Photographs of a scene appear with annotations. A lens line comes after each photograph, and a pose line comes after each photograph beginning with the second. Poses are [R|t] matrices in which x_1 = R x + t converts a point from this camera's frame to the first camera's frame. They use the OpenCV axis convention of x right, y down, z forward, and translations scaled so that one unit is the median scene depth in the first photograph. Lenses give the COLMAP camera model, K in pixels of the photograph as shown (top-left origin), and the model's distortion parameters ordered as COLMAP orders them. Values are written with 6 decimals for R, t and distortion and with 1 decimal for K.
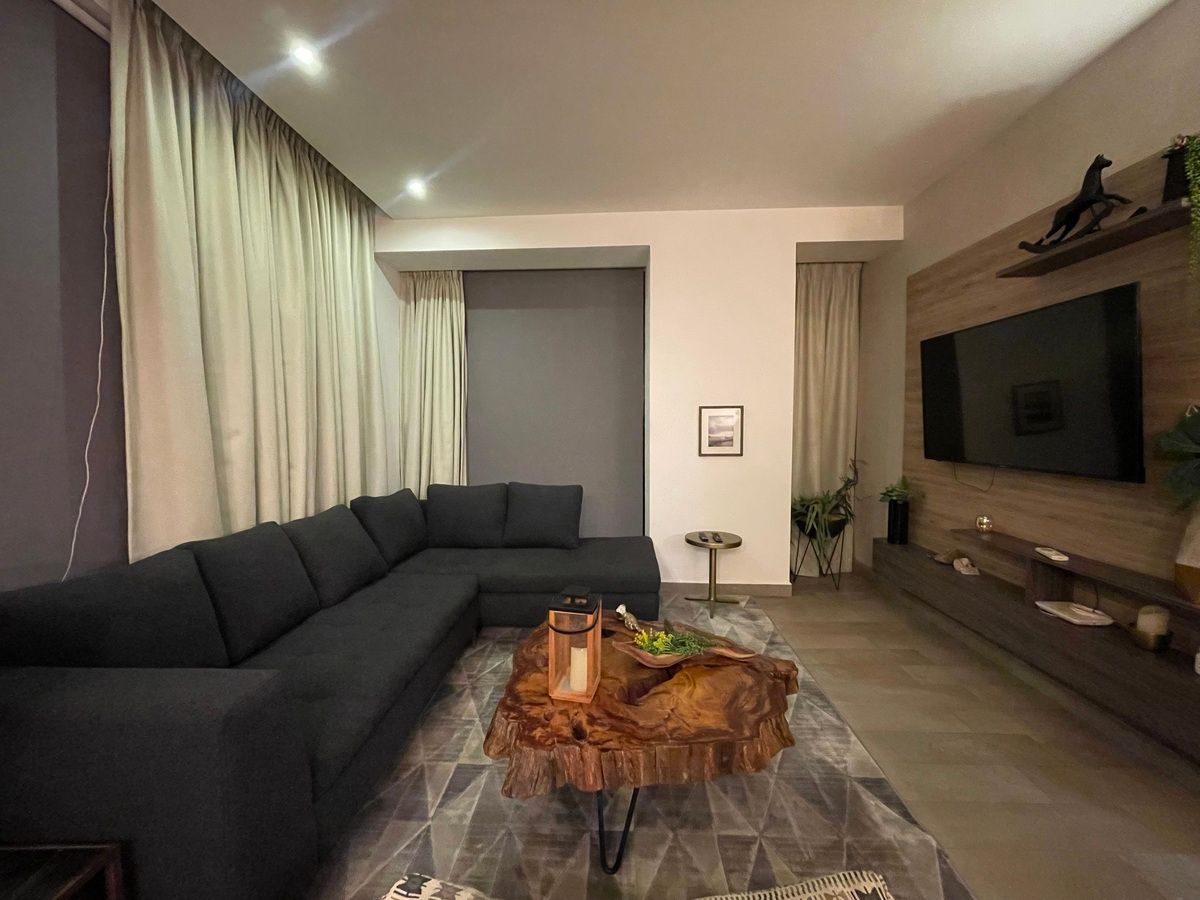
lens RADIAL K [[485.9, 0, 598.1], [0, 485.9, 451.1], [0, 0, 1]] dist [0.000496, 0.000887]
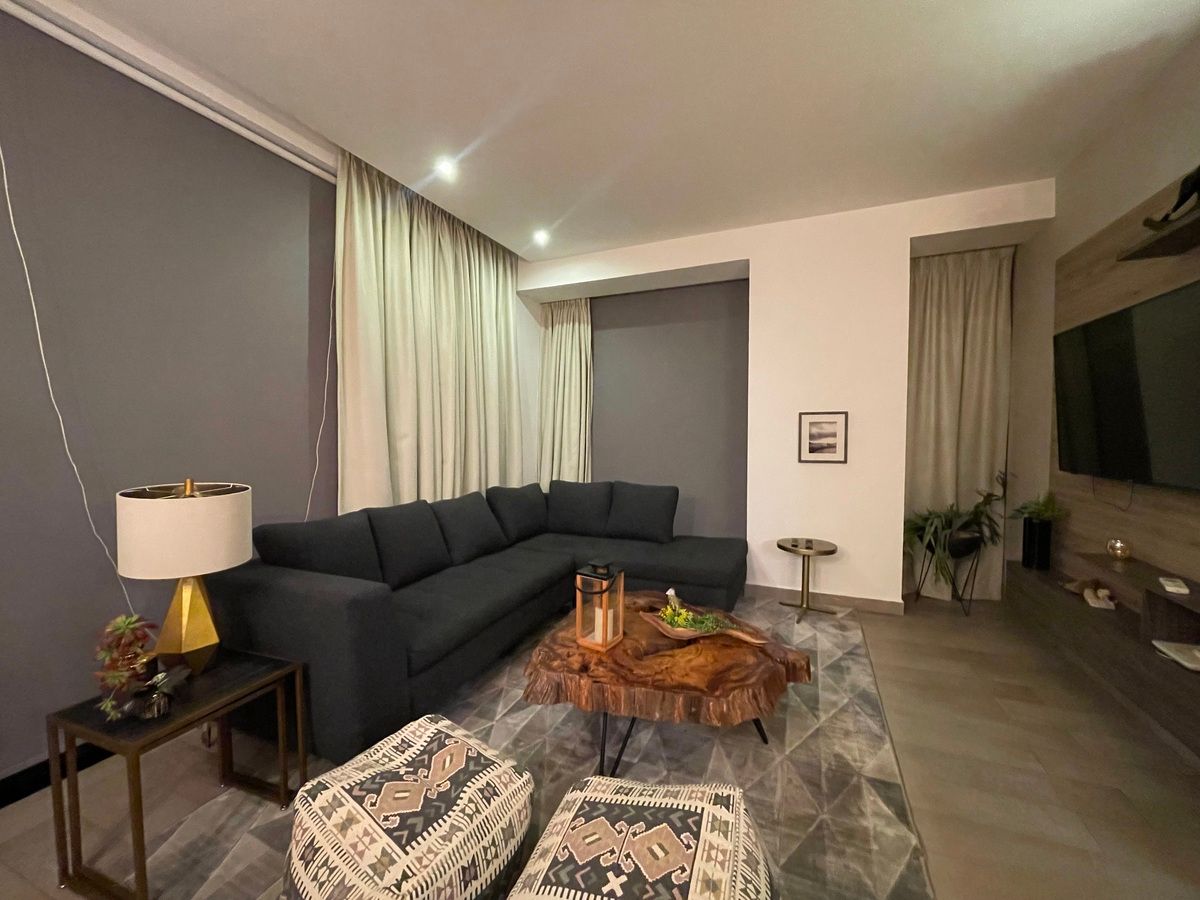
lens RADIAL K [[485.9, 0, 599.1], [0, 485.9, 452.2], [0, 0, 1]] dist [0.000496, 0.000887]
pose [[0.938053, 0.018122, -0.346018, 0.227468], [-0.022109, 0.999727, -0.007576, 0.007667], [0.345786, 0.014757, 0.938197, -0.107800]]
